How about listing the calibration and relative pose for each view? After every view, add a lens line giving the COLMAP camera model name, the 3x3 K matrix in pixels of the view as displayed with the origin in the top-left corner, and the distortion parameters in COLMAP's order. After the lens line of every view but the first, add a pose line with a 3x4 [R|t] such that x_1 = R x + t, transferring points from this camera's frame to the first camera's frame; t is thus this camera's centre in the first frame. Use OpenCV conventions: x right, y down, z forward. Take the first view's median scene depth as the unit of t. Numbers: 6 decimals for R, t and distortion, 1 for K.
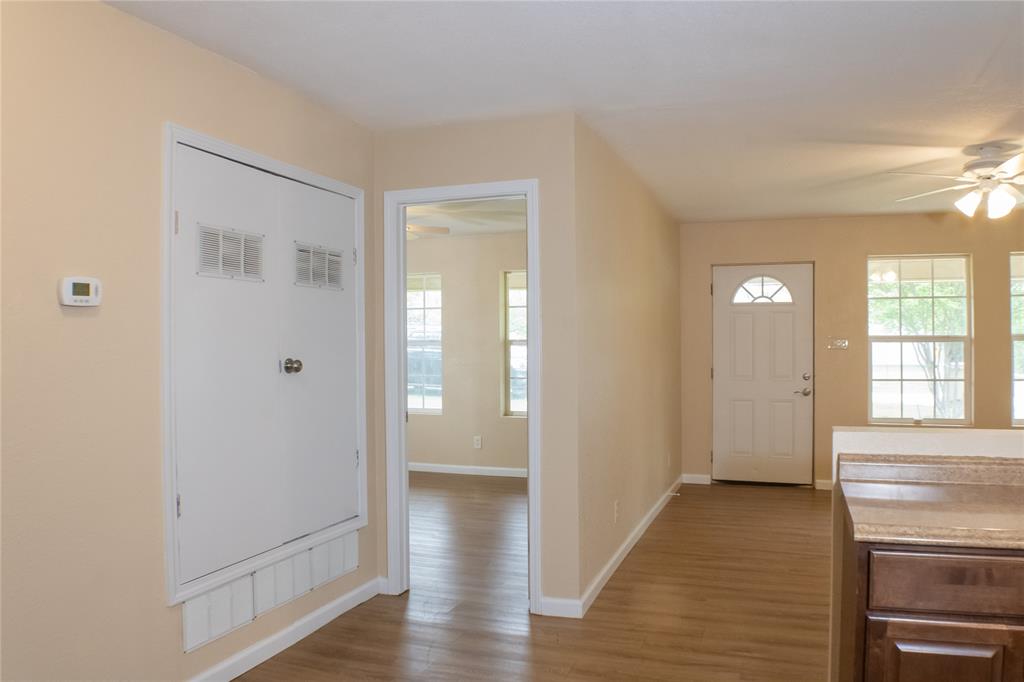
lens RADIAL K [[750.0, 0, 512.9], [0, 750.0, 360.4], [0, 0, 1]] dist [-0.103139, 0.004969]
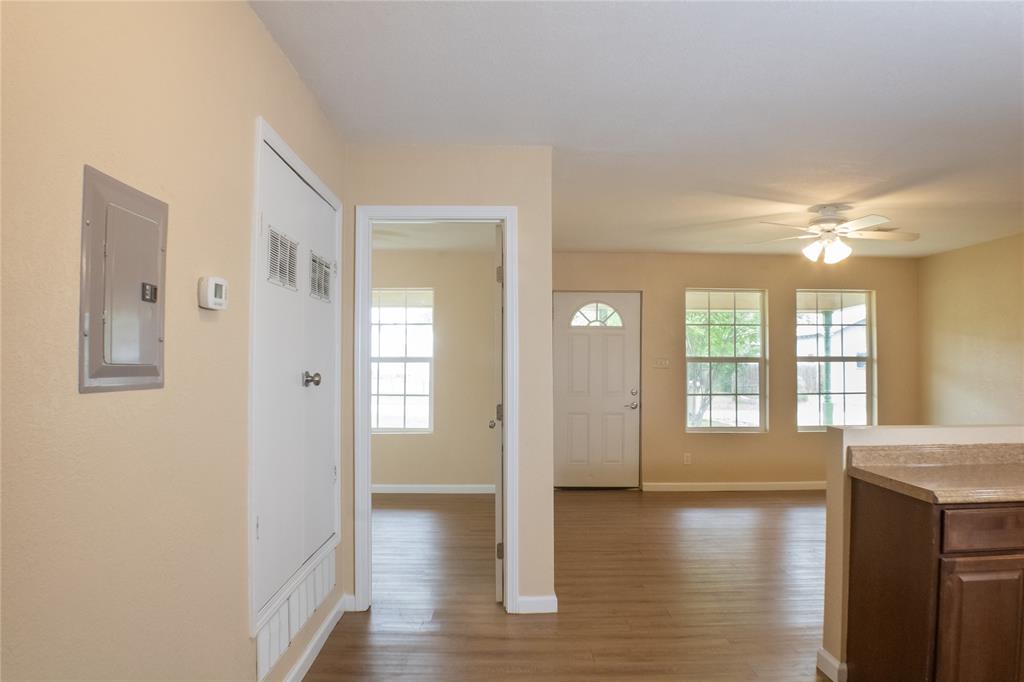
lens RADIAL K [[737.6, 0, 511.9], [0, 737.6, 363.7], [0, 0, 1]] dist [-0.097806, -0.003448]
pose [[0.935778, 0.009156, 0.352470, -0.267372], [-0.001579, 0.999762, -0.021777, 0.005115], [-0.352586, 0.019821, 0.935570, 0.010071]]
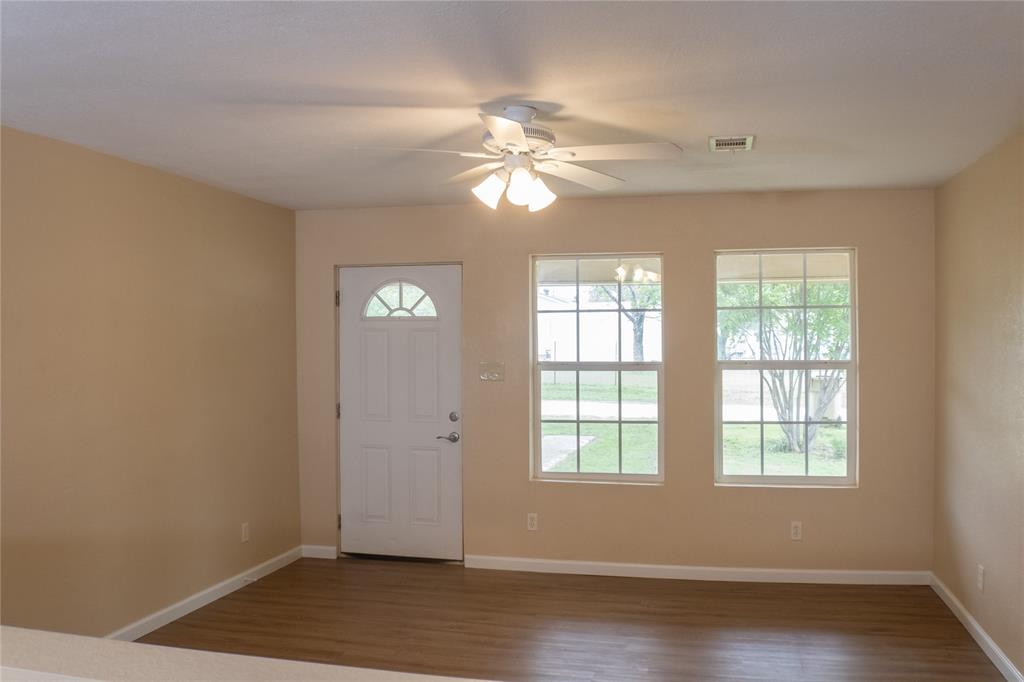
lens RADIAL K [[1173.7, 0, 512.0], [0, 1173.7, 341.0], [0, 0, 1]] dist [-0.200480, 0.002447]
pose [[0.998934, 0.009683, 0.045125, 0.609410], [-0.007553, 0.998860, -0.047135, 0.002629], [-0.045530, 0.046744, 0.997869, -0.286438]]
